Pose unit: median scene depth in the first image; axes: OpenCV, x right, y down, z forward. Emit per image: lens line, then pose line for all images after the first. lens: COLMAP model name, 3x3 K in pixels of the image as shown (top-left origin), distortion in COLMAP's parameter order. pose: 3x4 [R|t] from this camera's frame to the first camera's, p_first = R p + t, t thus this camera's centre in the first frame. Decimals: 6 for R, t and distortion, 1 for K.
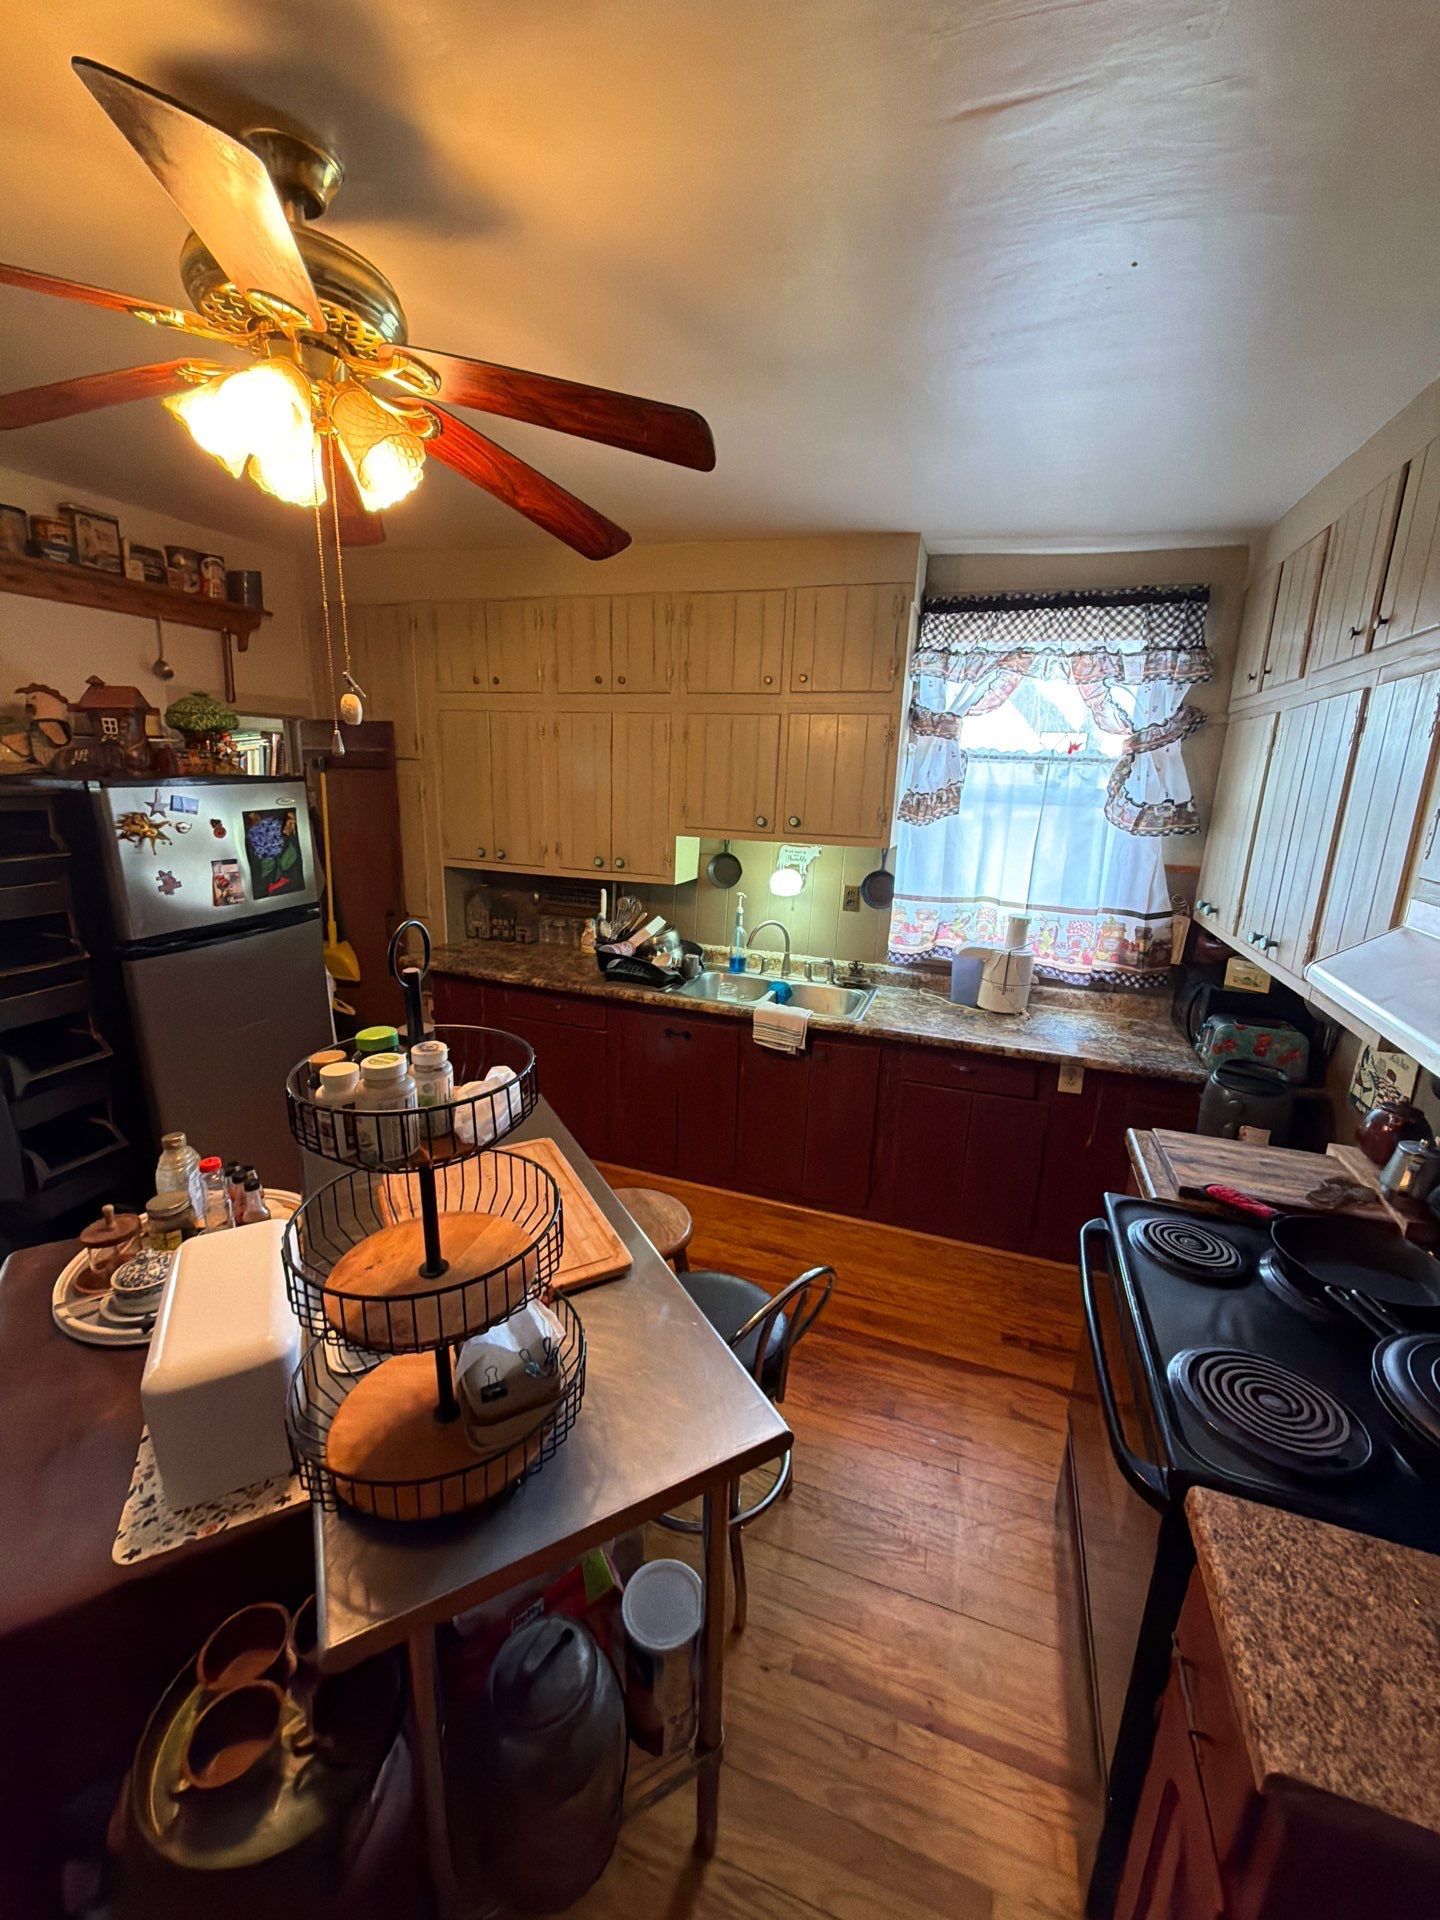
lens RADIAL K [[770.1, 0, 722.0], [0, 770.1, 958.3], [0, 0, 1]] dist [-0.001203, 0.000072]
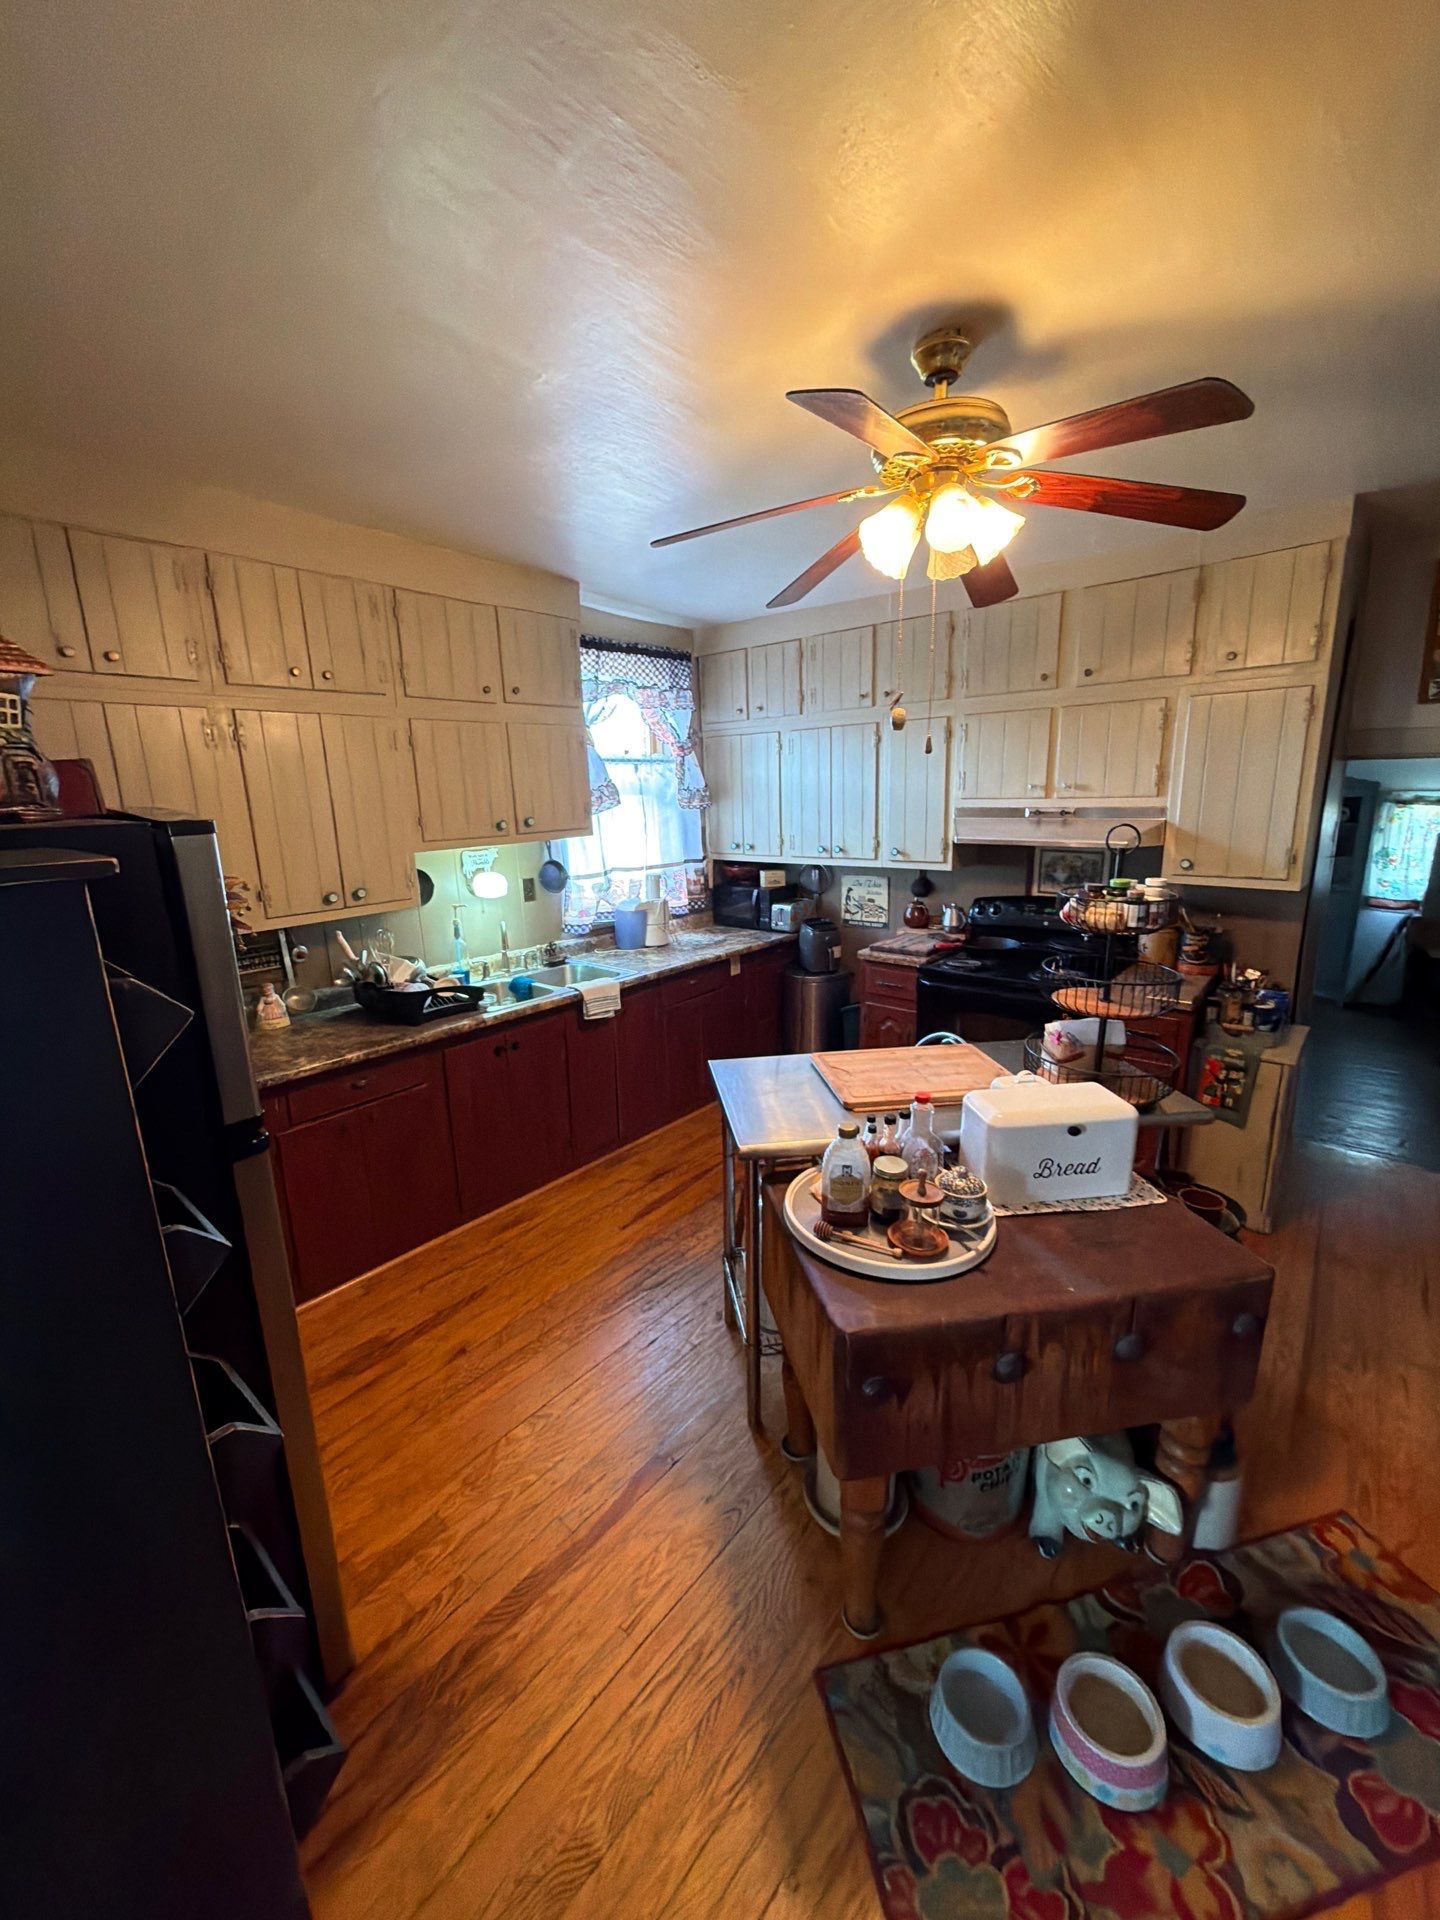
lens RADIAL K [[770.1, 0, 726.7], [0, 770.1, 957.7], [0, 0, 1]] dist [-0.001203, 0.000072]
pose [[0.344613, -0.245165, 0.906166, -0.818342], [0.258774, 0.952704, 0.159345, -0.093908], [-0.902374, 0.179580, 0.391756, 0.348031]]
